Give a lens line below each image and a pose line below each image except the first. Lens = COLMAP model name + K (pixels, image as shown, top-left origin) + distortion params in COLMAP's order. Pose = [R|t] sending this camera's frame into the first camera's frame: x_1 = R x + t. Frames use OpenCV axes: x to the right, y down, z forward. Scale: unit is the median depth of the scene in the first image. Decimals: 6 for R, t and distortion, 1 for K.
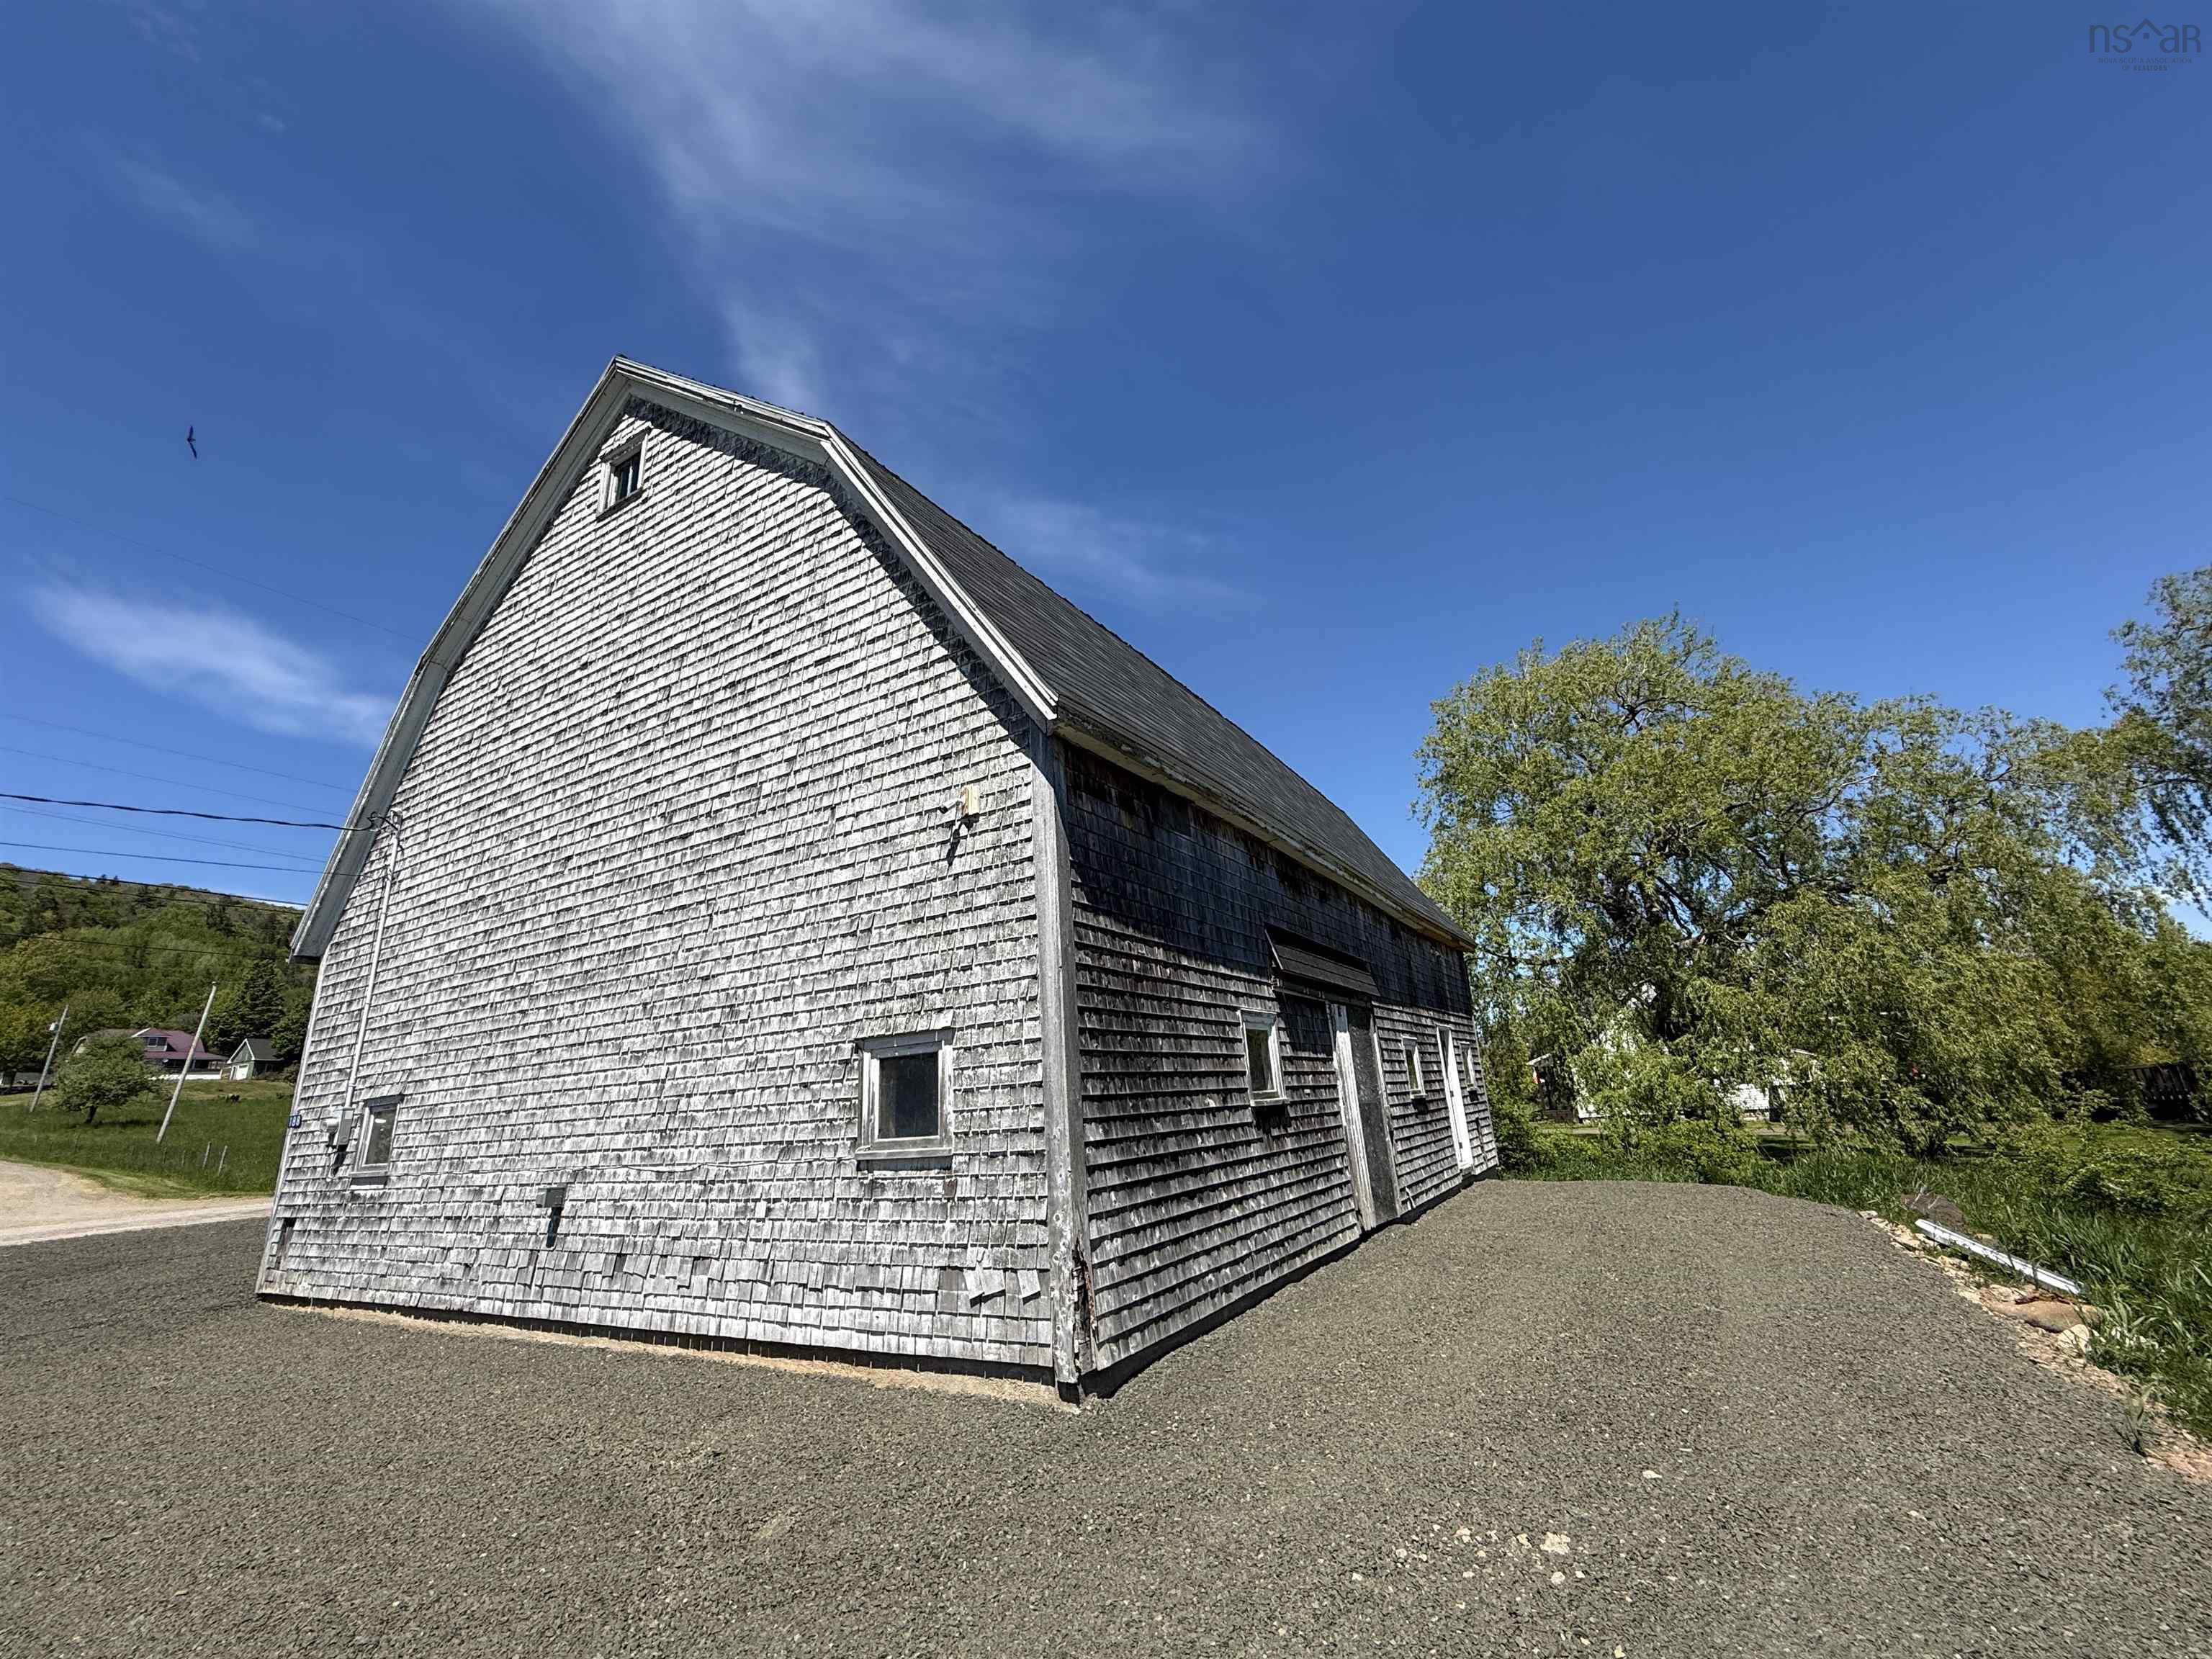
lens RADIAL K [[925.4, 0, 1111.6], [0, 925.4, 826.8], [0, 0, 1]] dist [0.000306, 0.000095]
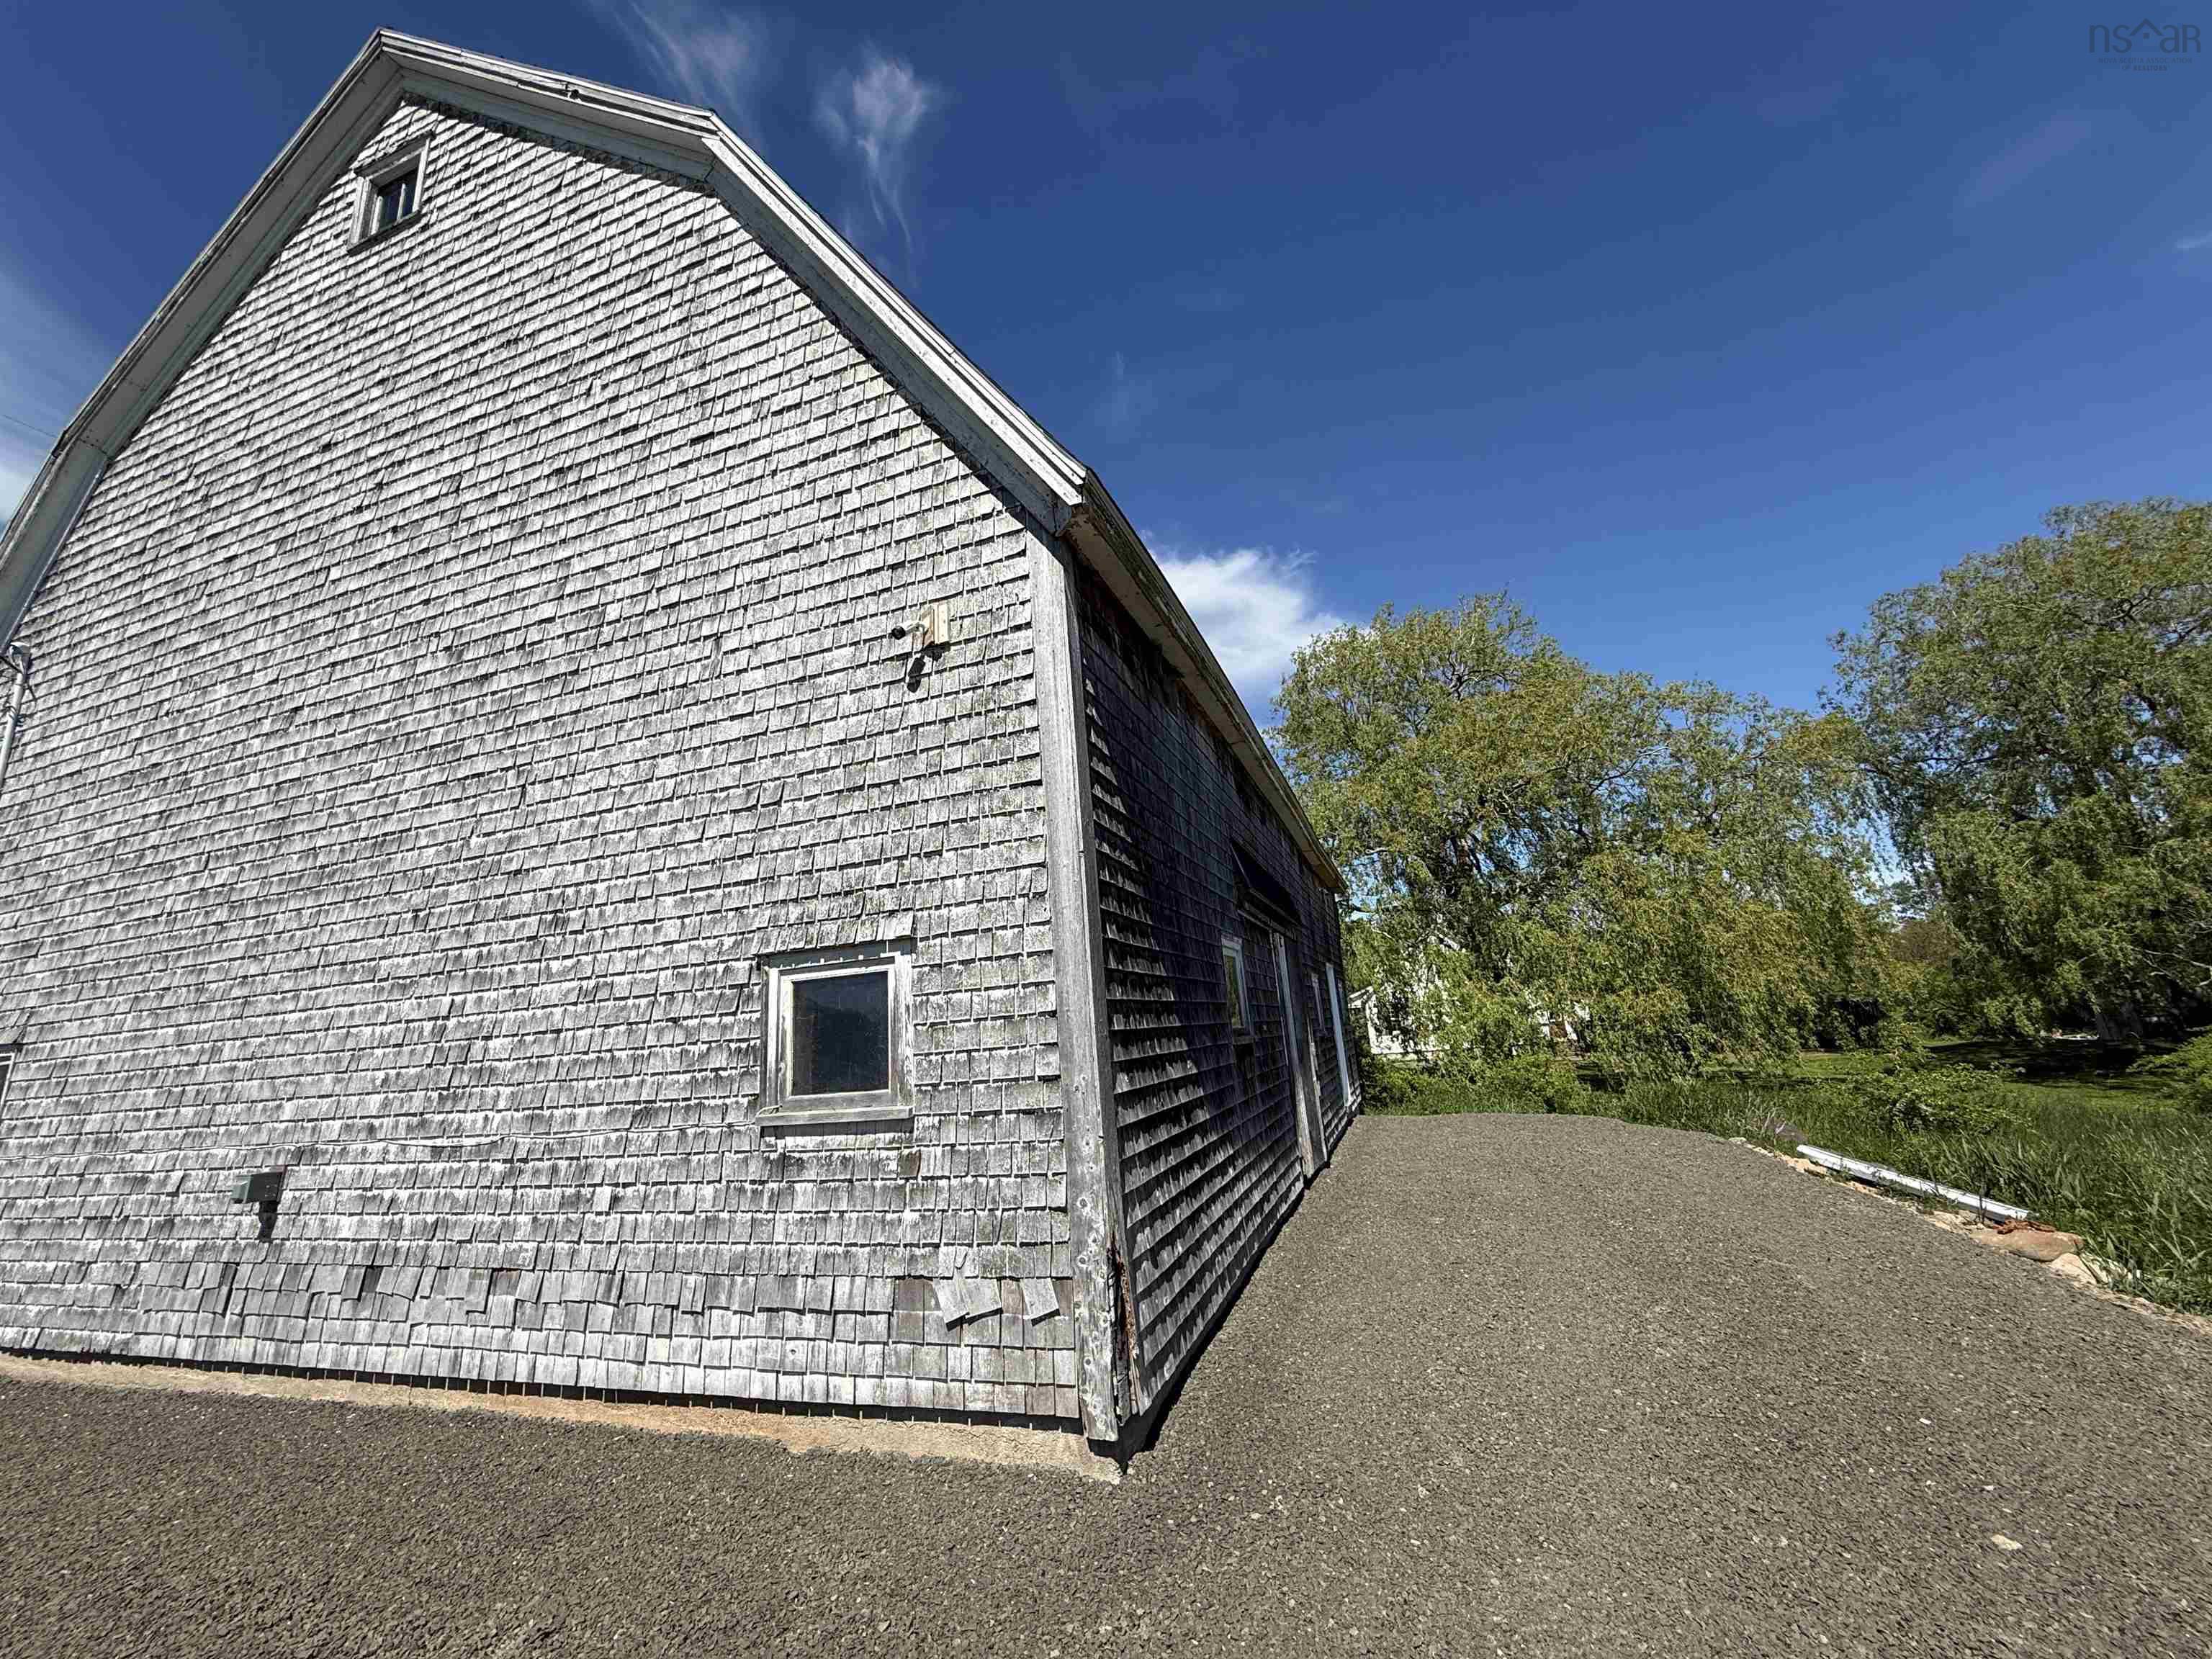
lens RADIAL K [[880.4, 0, 1106.0], [0, 880.4, 829.5], [0, 0, 1]] dist [-0.000215, 0.000268]
pose [[0.980117, 0.036042, 0.195121, -0.126982], [-0.045545, 0.997974, 0.044434, 0.078353], [-0.193124, -0.052437, 0.979772, 0.253719]]
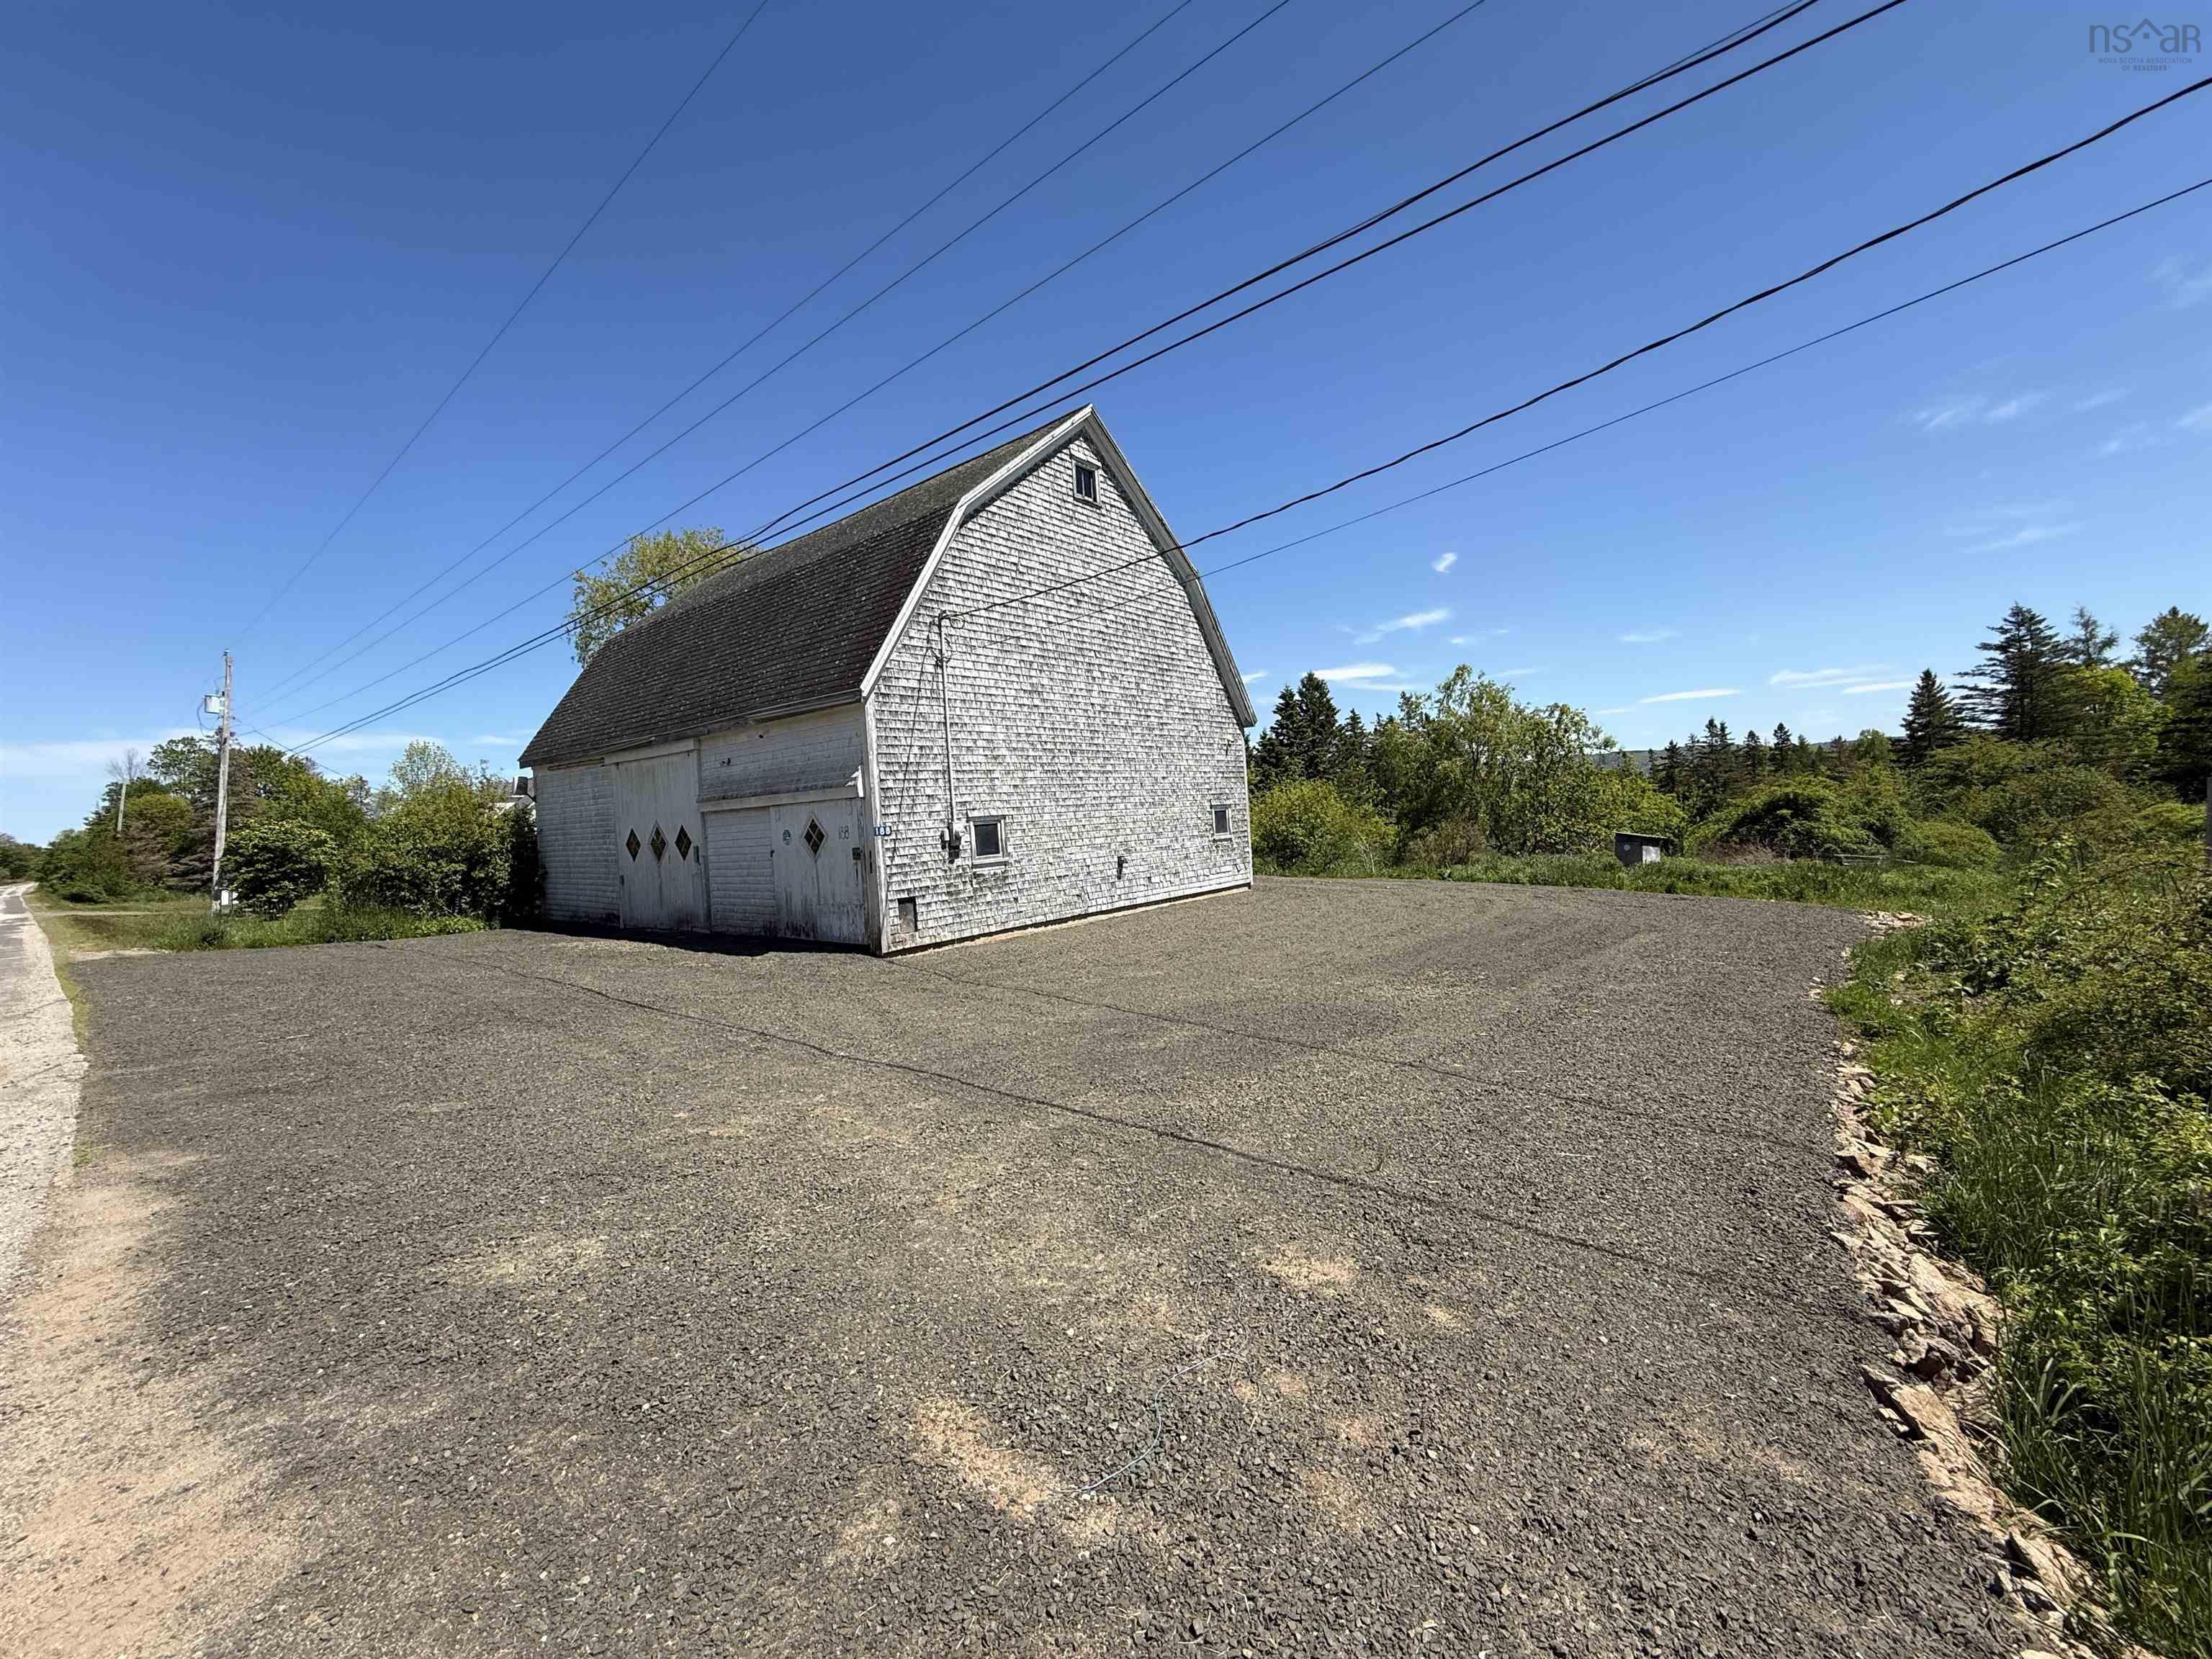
lens RADIAL K [[880.4, 0, 1106.0], [0, 880.4, 829.5], [0, 0, 1]] dist [-0.000215, 0.000268]
pose [[0.151673, 0.036100, 0.987771, -2.880832], [-0.239761, 0.970831, 0.001335, 0.337497], [-0.958911, -0.237031, 0.155904, 0.718639]]
